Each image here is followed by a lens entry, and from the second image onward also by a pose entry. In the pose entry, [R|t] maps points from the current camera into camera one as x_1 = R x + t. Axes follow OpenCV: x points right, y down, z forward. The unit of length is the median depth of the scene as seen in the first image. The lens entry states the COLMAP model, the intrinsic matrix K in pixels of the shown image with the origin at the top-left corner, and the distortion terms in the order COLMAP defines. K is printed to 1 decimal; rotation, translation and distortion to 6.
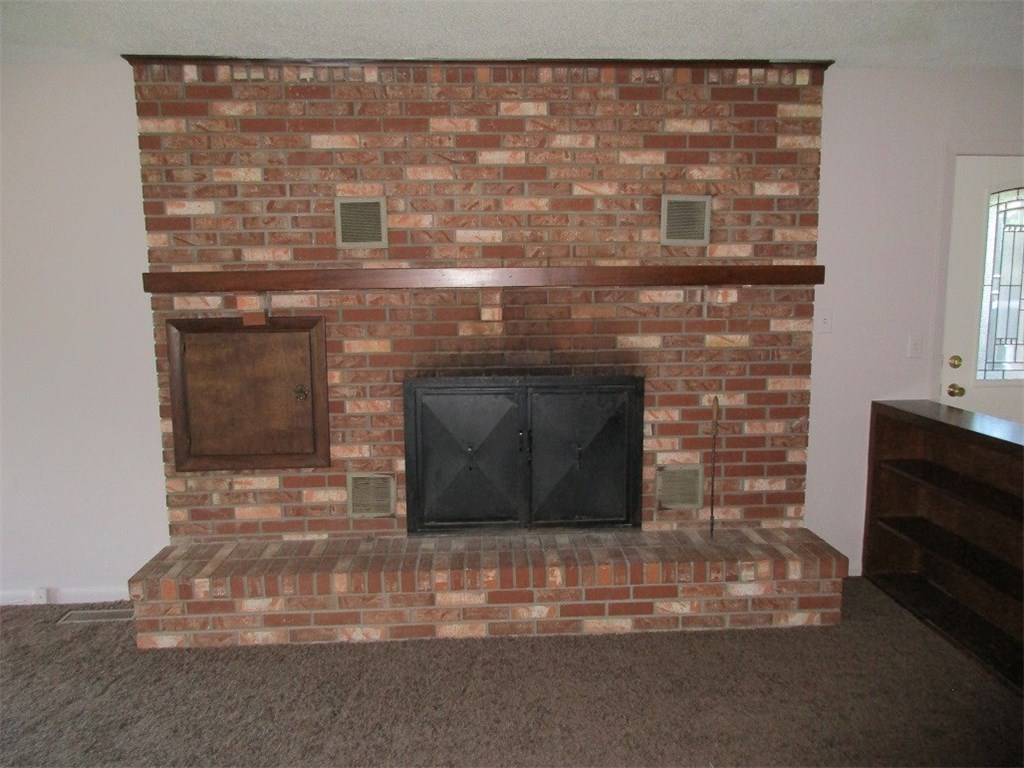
lens RADIAL K [[760.6, 0, 512.8], [0, 760.6, 378.8], [0, 0, 1]] dist [-0.018512, 0.007507]
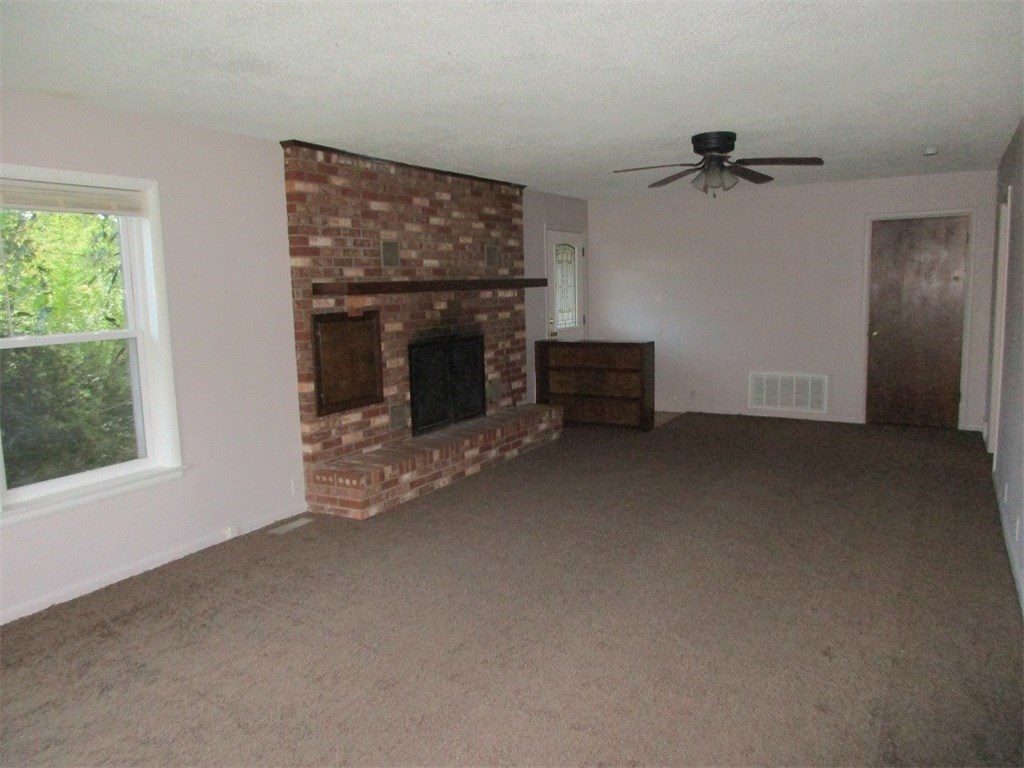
lens RADIAL K [[760.6, 0, 512.8], [0, 760.6, 378.8], [0, 0, 1]] dist [-0.018512, 0.007507]
pose [[0.549489, -0.110056, 0.828221, -1.485273], [0.130222, 0.990453, 0.045216, 0.030363], [-0.825290, 0.083007, 0.558575, -0.156632]]
